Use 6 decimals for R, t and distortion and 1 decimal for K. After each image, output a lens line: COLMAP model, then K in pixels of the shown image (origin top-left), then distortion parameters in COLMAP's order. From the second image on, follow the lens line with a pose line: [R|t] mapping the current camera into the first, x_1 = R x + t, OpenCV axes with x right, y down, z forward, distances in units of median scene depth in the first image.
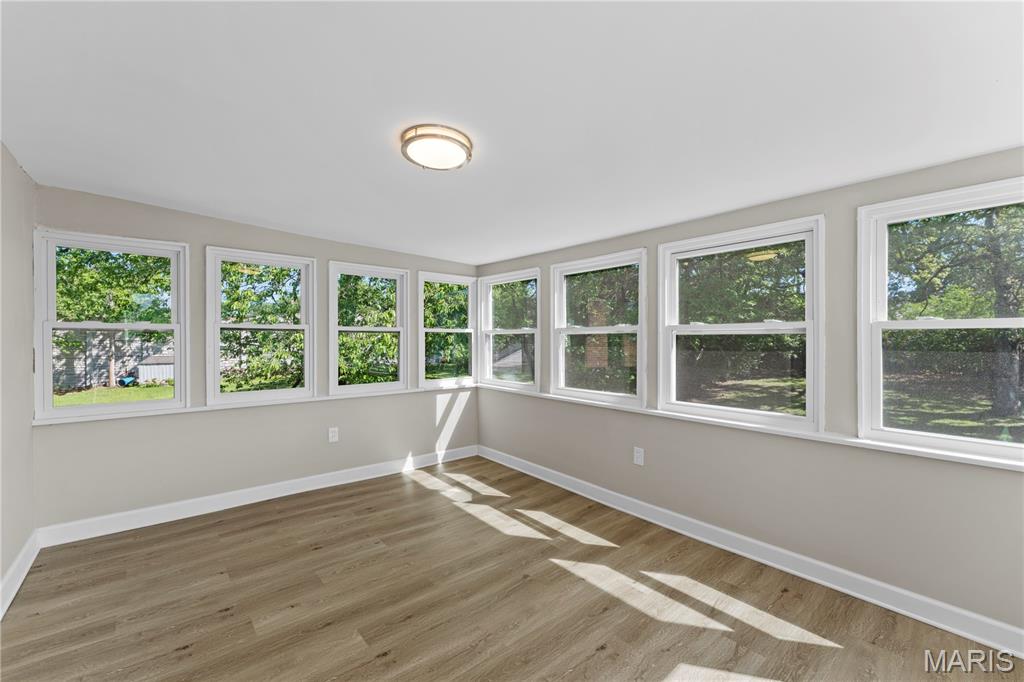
lens RADIAL K [[415.4, 0, 509.2], [0, 415.4, 329.5], [0, 0, 1]] dist [-0.000068, 0.000017]
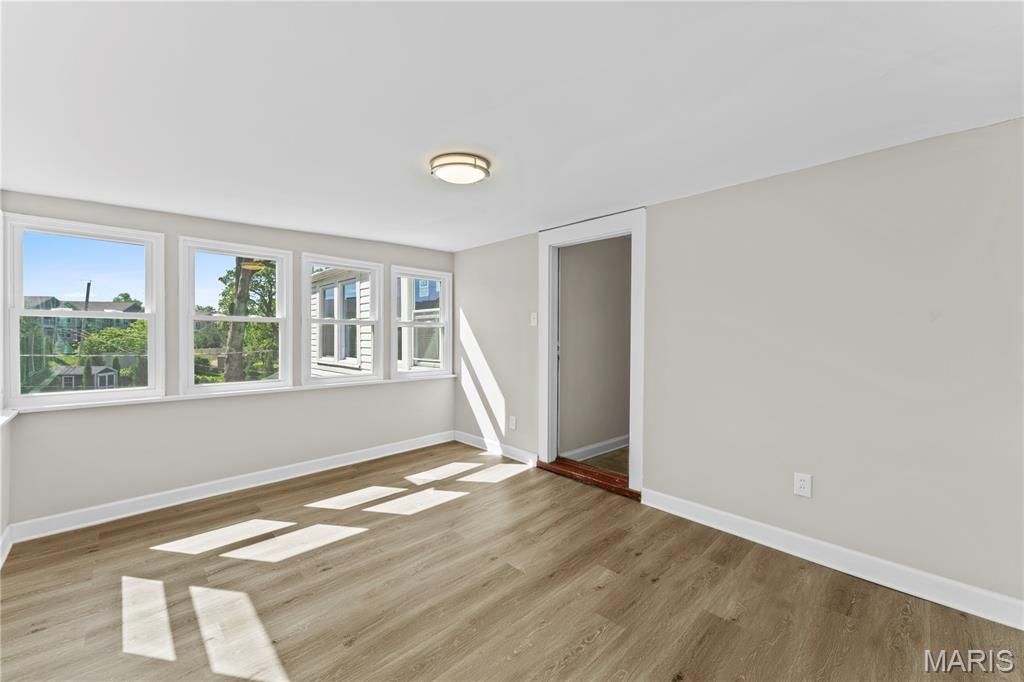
lens RADIAL K [[415.4, 0, 509.2], [0, 415.4, 329.5], [0, 0, 1]] dist [-0.000068, 0.000017]
pose [[-0.998420, -0.013672, -0.054507, -0.229419], [-0.011739, 0.999296, -0.035631, 0.060178], [0.054956, -0.034935, -0.997877, 2.047262]]
